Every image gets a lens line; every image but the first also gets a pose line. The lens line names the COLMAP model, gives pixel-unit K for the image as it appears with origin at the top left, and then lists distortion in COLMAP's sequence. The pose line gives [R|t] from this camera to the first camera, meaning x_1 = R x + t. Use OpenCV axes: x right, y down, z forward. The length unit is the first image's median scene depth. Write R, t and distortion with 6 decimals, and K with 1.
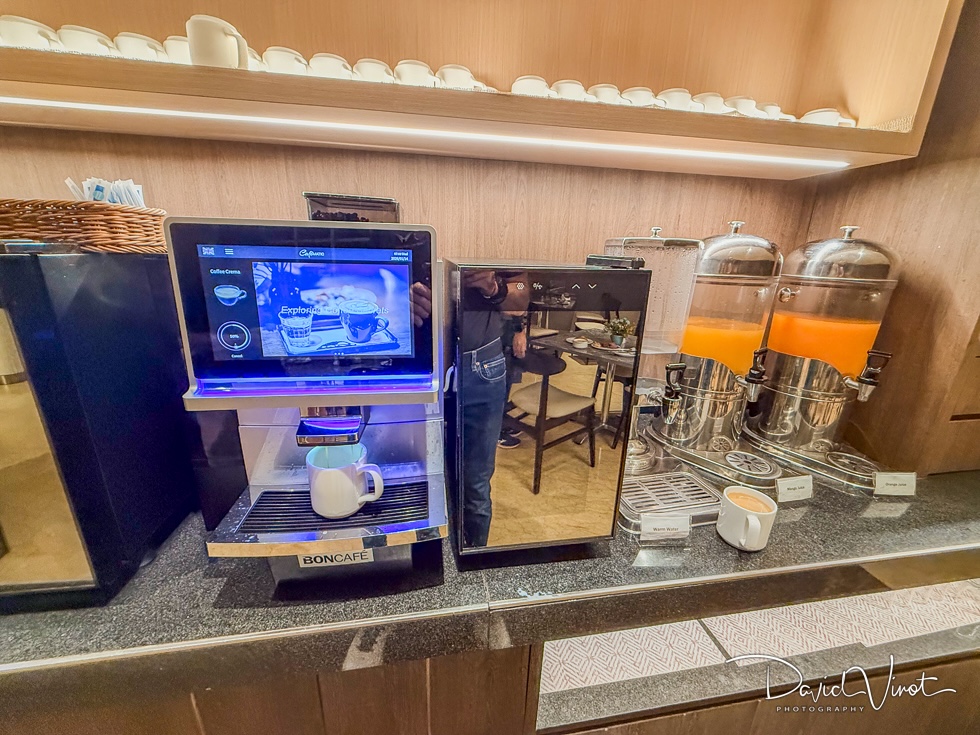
lens RADIAL K [[393.2, 0, 495.1], [0, 393.2, 368.6], [0, 0, 1]] dist [0.001170, -0.001222]
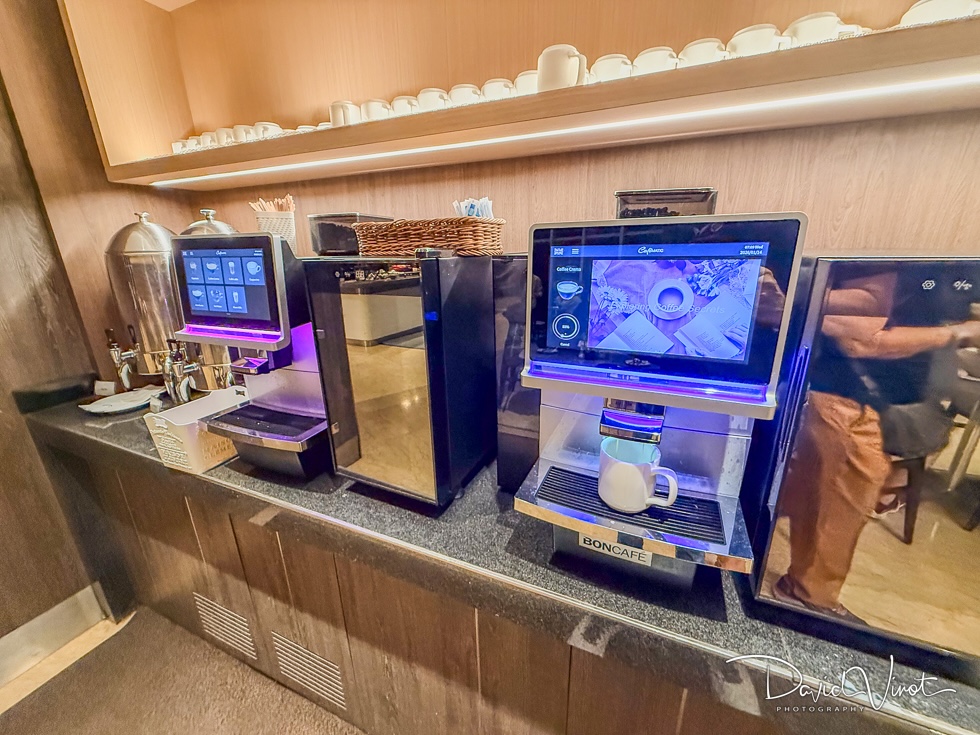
lens RADIAL K [[393.2, 0, 496.1], [0, 393.2, 368.9], [0, 0, 1]] dist [0.001170, -0.001222]
pose [[0.832189, 0.126811, -0.539797, -0.152803], [-0.121484, 0.991543, 0.045649, 0.007290], [0.541021, 0.027588, 0.840556, -0.035114]]
